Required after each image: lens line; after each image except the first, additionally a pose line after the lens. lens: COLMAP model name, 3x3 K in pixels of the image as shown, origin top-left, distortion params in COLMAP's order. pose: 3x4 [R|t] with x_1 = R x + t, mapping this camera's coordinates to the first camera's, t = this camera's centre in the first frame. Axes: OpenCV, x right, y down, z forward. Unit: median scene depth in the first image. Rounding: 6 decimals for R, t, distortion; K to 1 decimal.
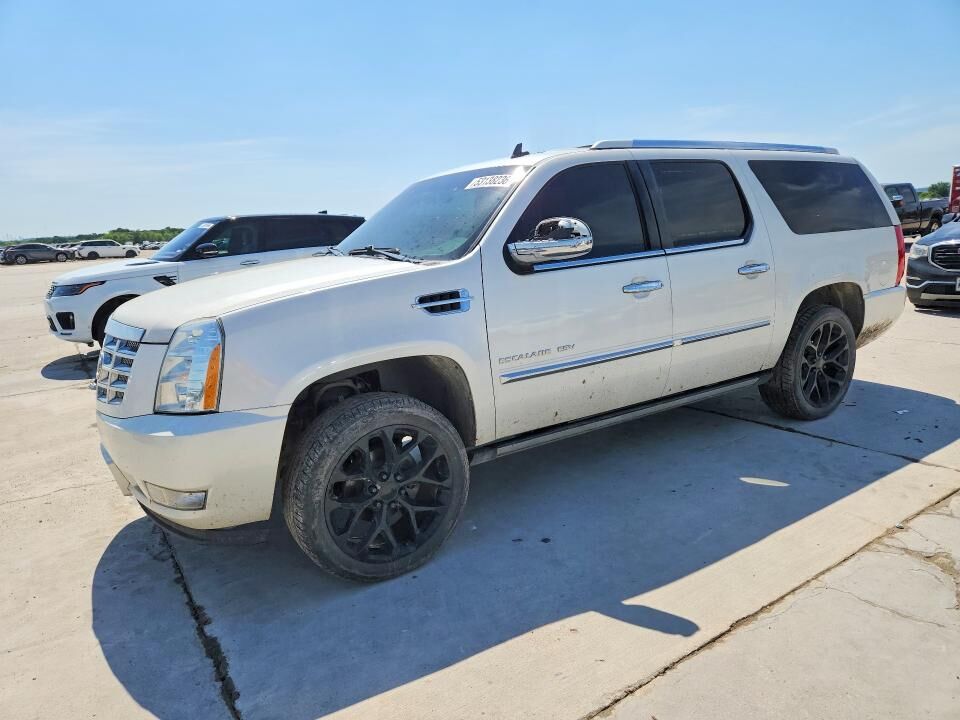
lens RADIAL K [[638.1, 0, 480.0], [0, 638.1, 360.0], [0, 0, 1]] dist [0.006272, 0.001410]
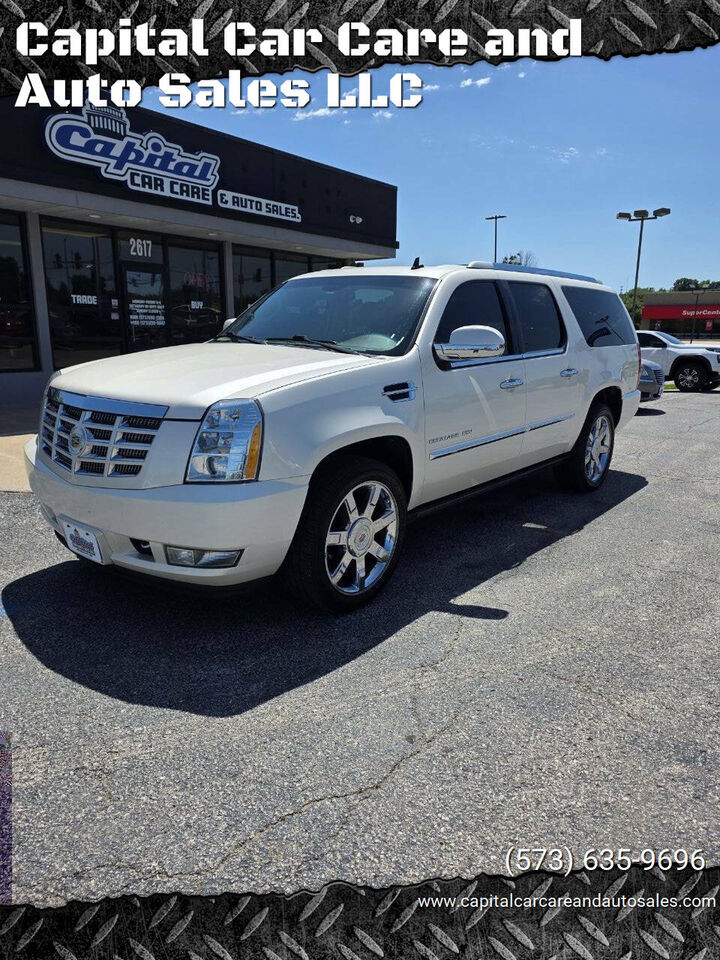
lens RADIAL K [[638.1, 0, 360.0], [0, 638.1, 480.0], [0, 0, 1]] dist [0.006272, 0.001410]
pose [[0.946856, -0.010034, 0.321500, -0.490265], [-0.006957, 0.998641, 0.051656, 0.014949], [-0.321581, -0.051148, 0.945500, -0.124612]]
